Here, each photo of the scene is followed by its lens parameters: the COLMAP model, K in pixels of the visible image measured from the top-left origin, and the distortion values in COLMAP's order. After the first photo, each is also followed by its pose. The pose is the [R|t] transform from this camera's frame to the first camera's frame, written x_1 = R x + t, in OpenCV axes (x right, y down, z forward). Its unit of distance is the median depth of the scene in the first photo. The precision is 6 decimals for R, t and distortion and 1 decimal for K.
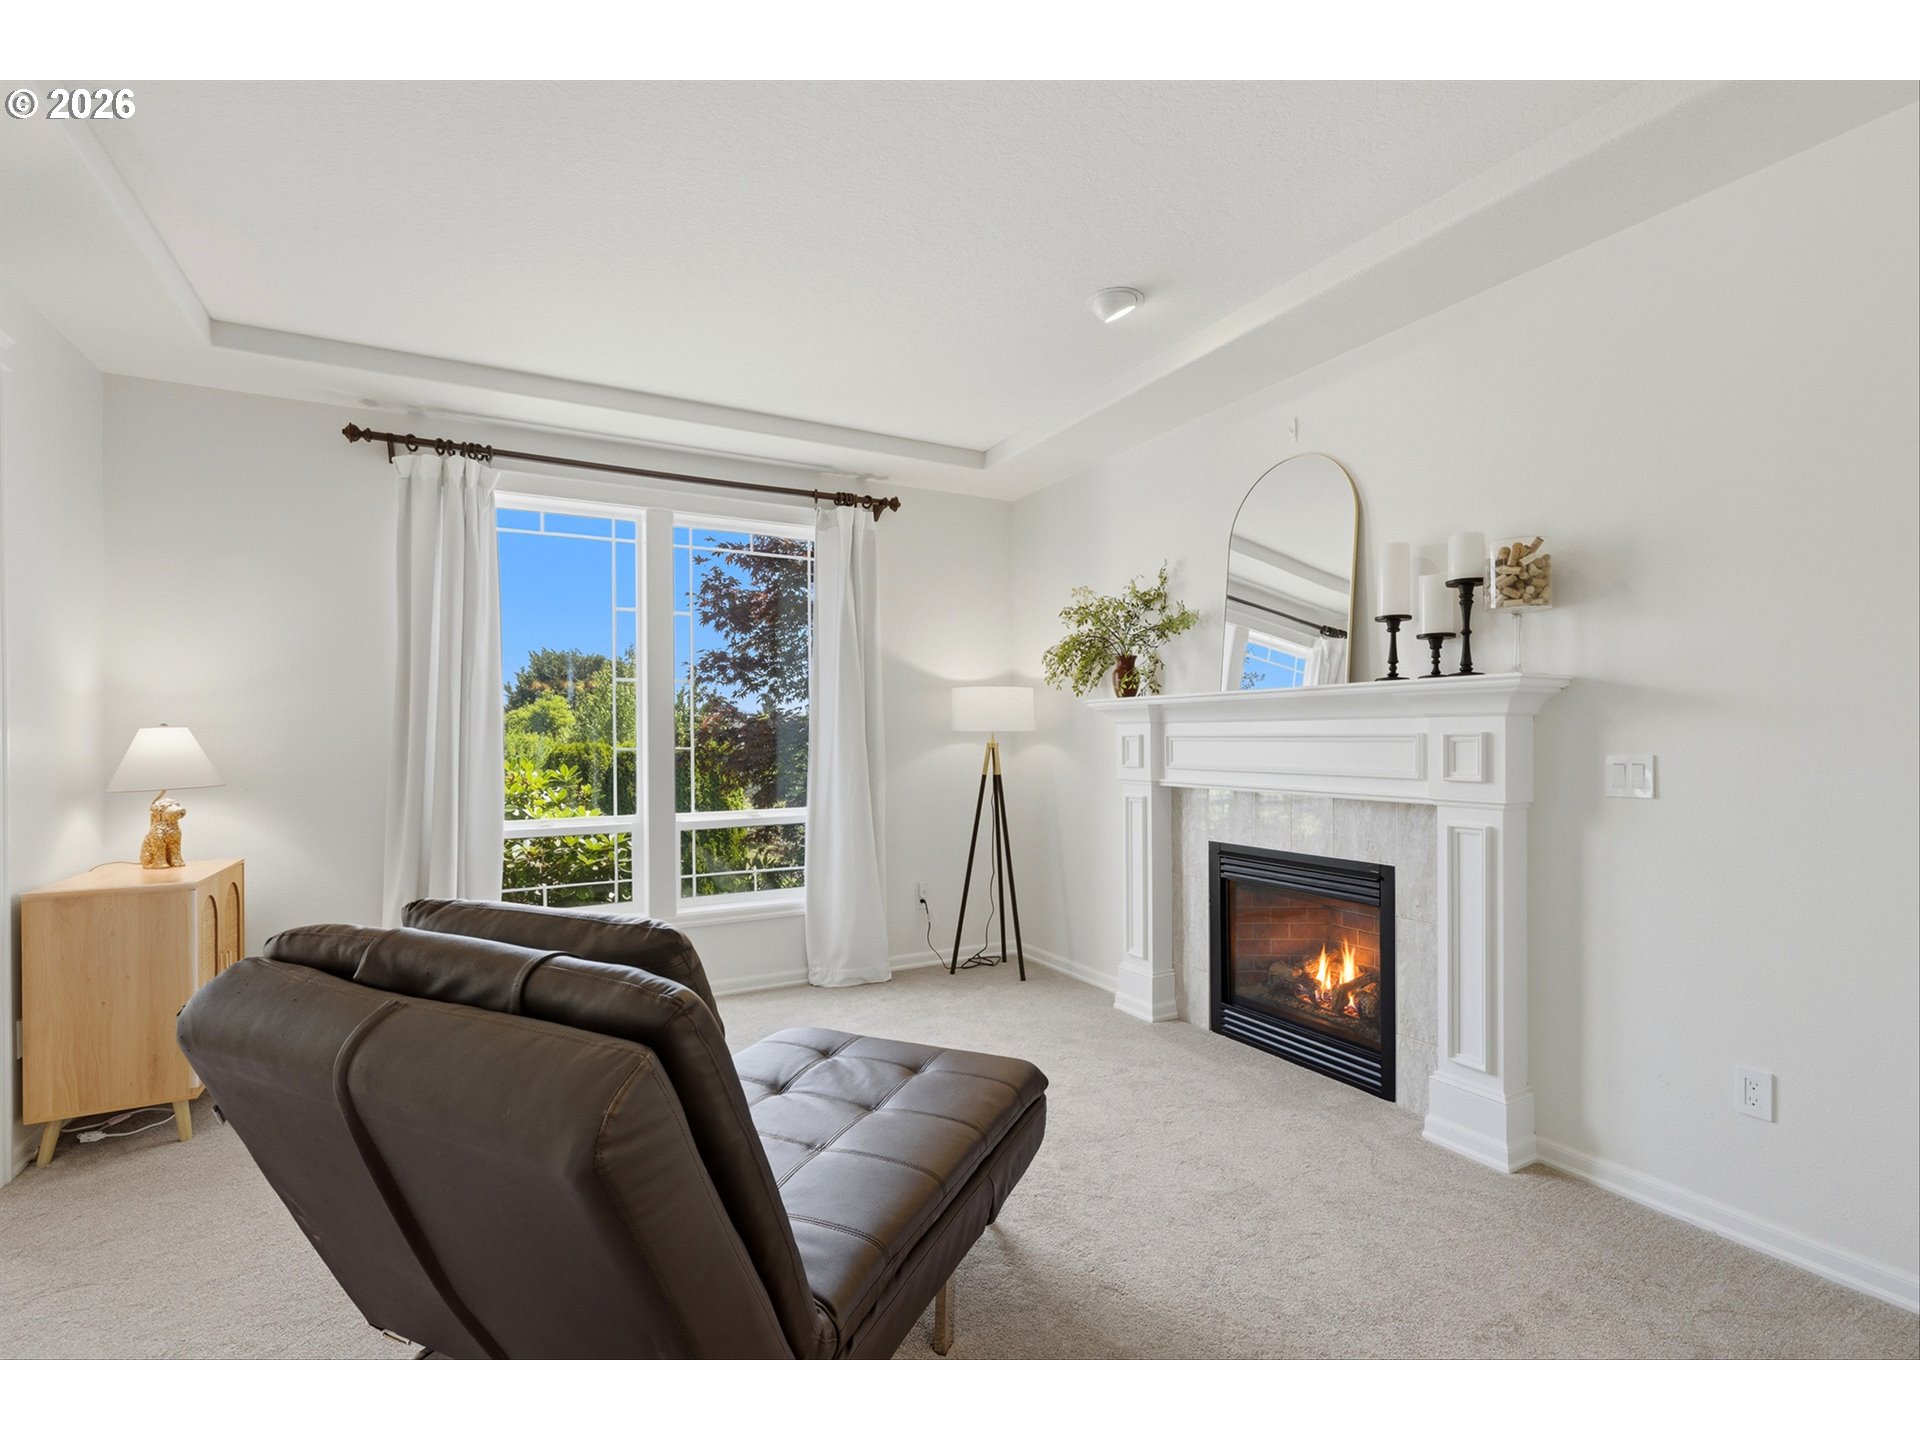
lens RADIAL K [[900.9, 0, 964.1], [0, 900.9, 727.3], [0, 0, 1]] dist [0.002598, 0.000081]
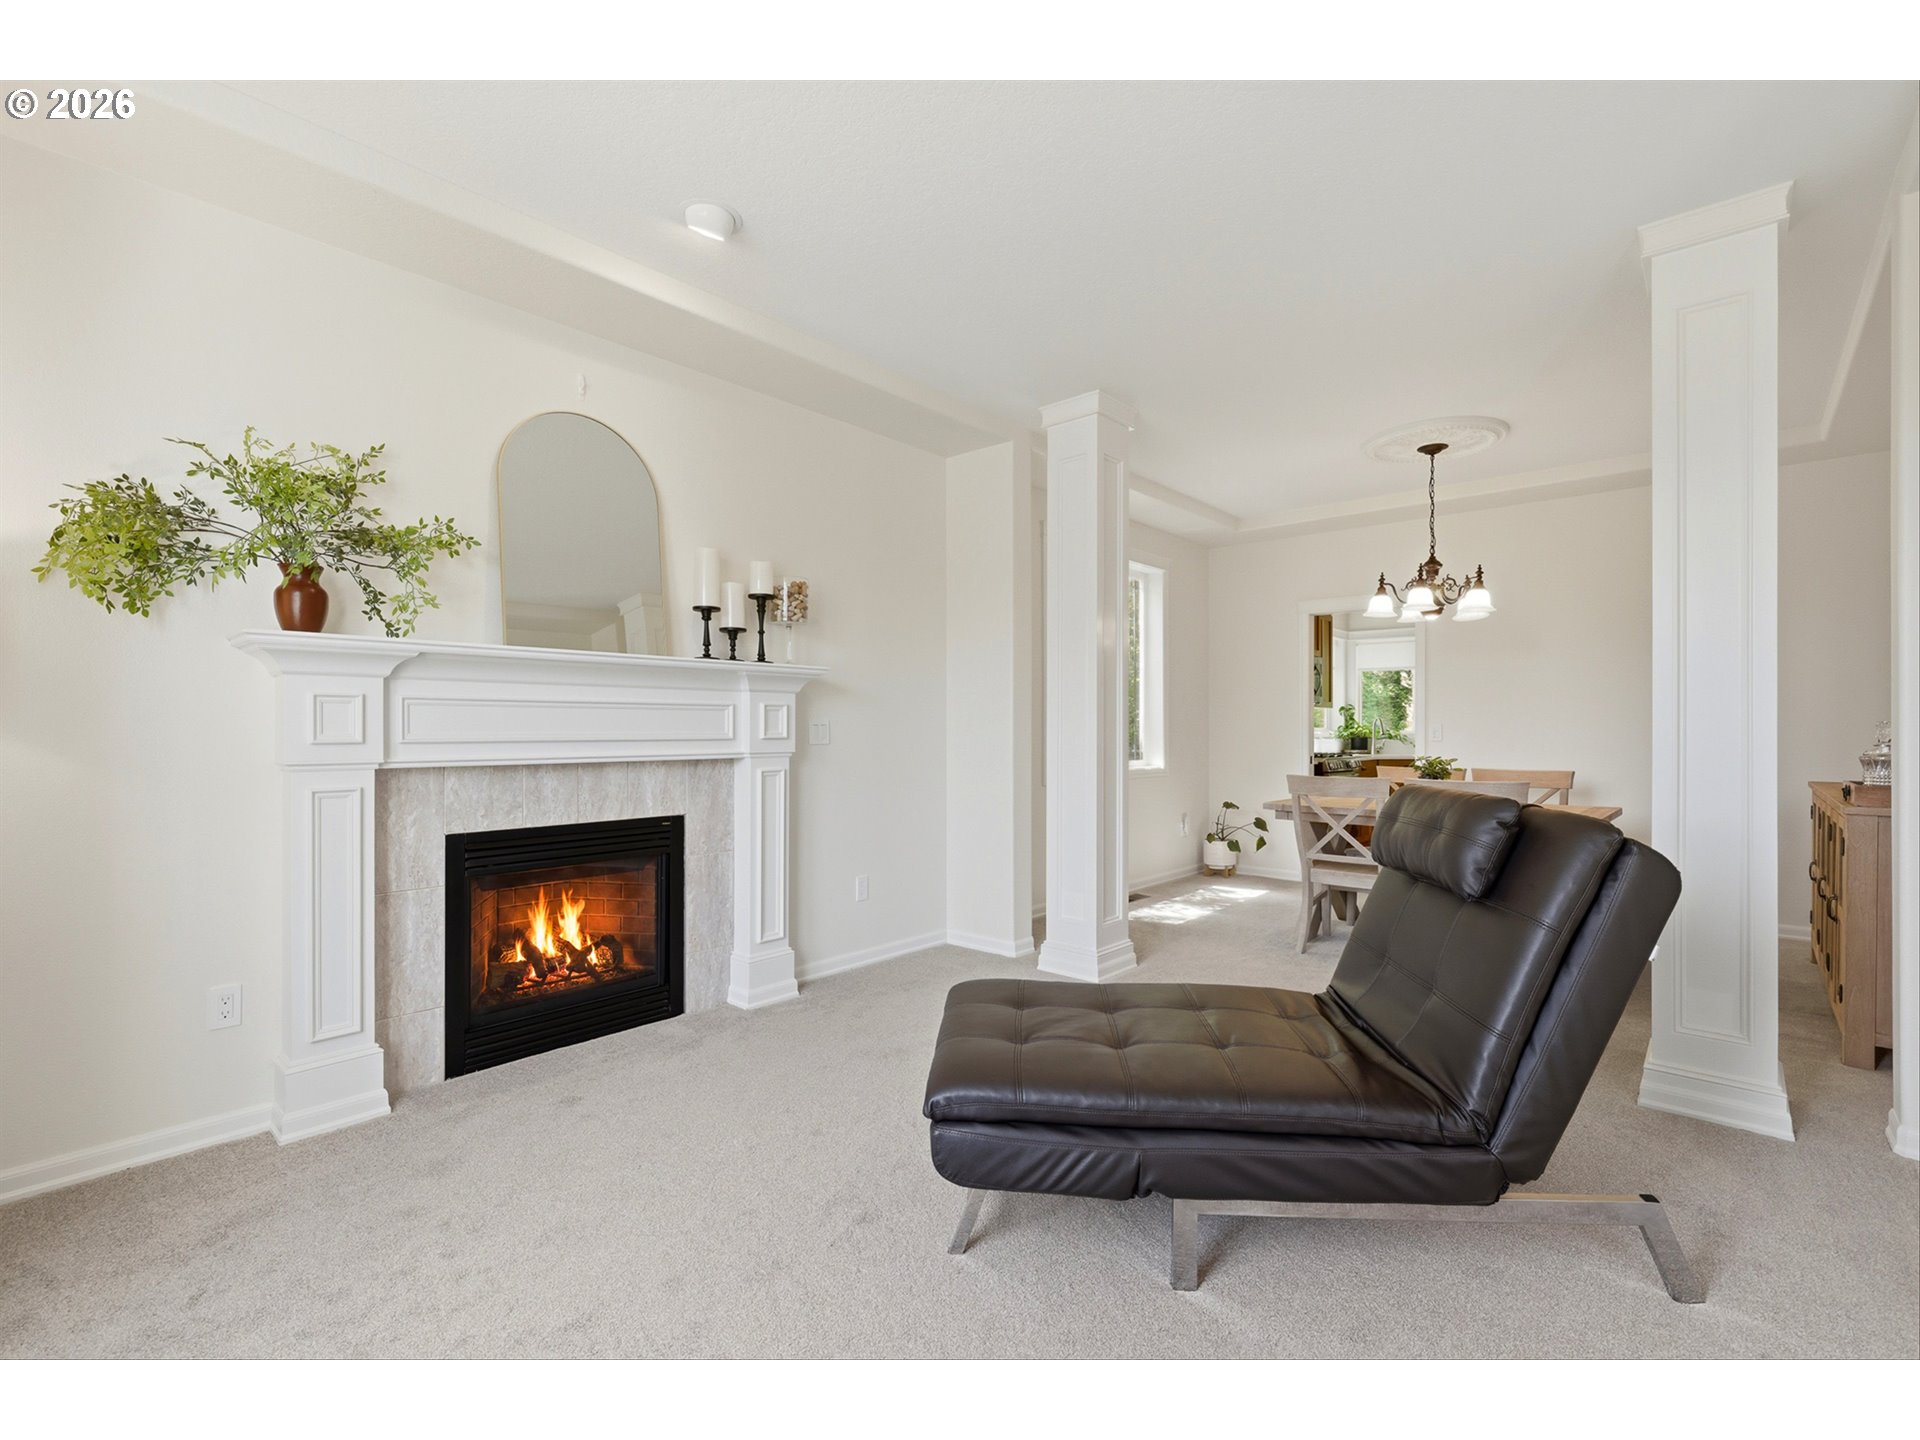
lens RADIAL K [[867.0, 0, 964.8], [0, 867.0, 728.5], [0, 0, 1]] dist [0.002146, 0.000080]
pose [[-0.353341, 0.004902, 0.935482, -0.684188], [-0.006180, 0.999952, -0.007574, 0.044072], [-0.935474, -0.008458, -0.353294, 0.993388]]
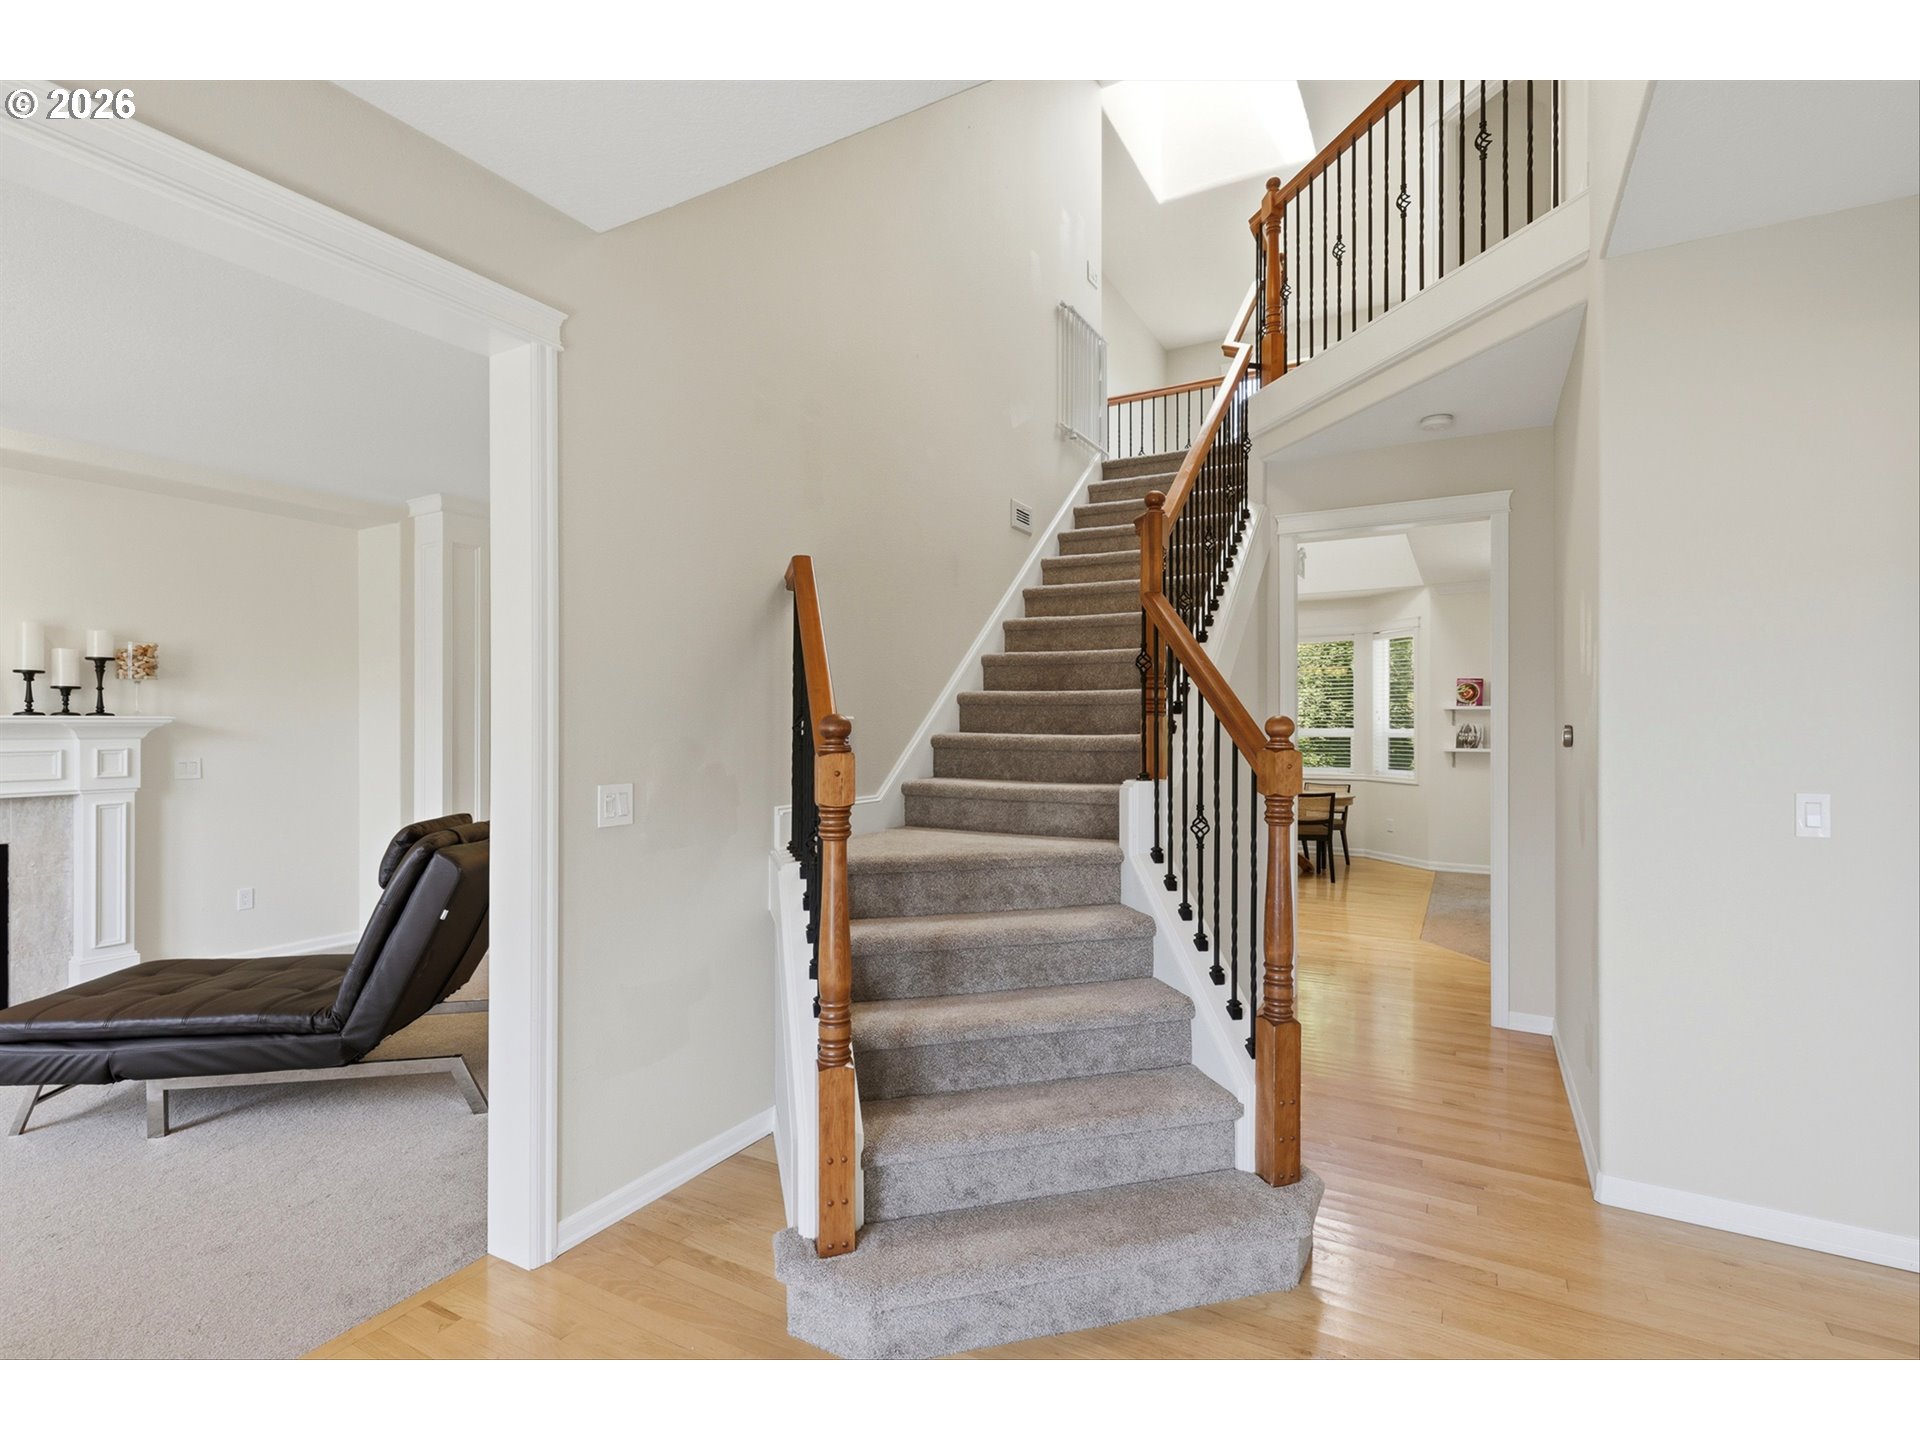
lens RADIAL K [[900.9, 0, 964.1], [0, 900.9, 727.3], [0, 0, 1]] dist [0.002598, 0.000081]
pose [[-0.539883, 0.005757, 0.841721, -1.446260], [-0.000645, 0.999973, -0.007254, -0.018810], [-0.841740, -0.004459, -0.539865, 0.468198]]
